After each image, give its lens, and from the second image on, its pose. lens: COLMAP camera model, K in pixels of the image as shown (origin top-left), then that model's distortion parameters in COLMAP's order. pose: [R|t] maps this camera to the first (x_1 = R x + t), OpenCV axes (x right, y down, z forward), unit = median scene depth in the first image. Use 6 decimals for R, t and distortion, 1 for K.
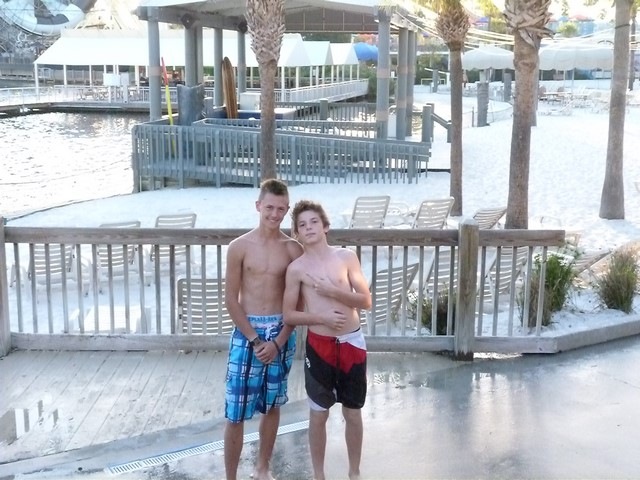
lens RADIAL K [[867.2, 0, 320.0], [0, 867.2, 240.0], [0, 0, 1]] dist [0.032695, 0.063195]
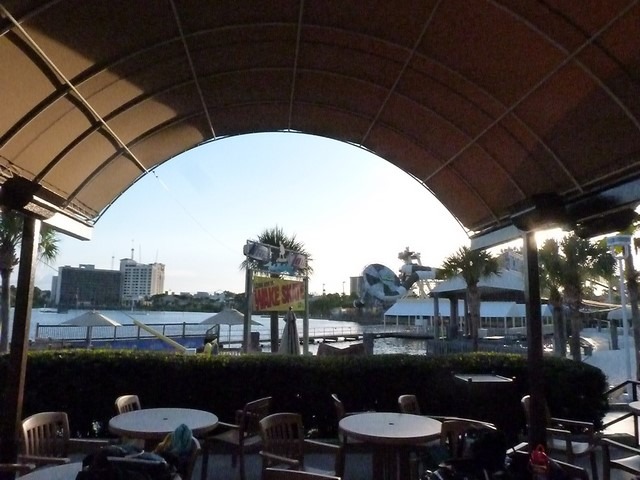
lens RADIAL K [[467.3, 0, 316.5], [0, 467.3, 239.1], [0, 0, 1]] dist [-0.062825, 0.023081]
pose [[0.902172, -0.056127, -0.427710, 0.063701], [-0.098626, 0.938401, -0.331175, 0.050265], [0.419951, 0.340960, 0.841063, -0.254596]]
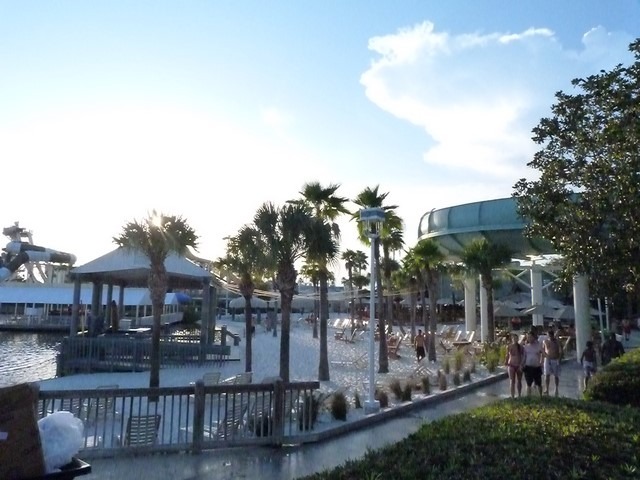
lens RADIAL K [[467.3, 0, 316.5], [0, 467.3, 239.1], [0, 0, 1]] dist [-0.062825, 0.023081]
pose [[0.942202, 0.053457, 0.330753, -0.039487], [0.059743, 0.944563, -0.322850, 0.008104], [-0.329676, 0.323950, 0.886775, -0.048828]]
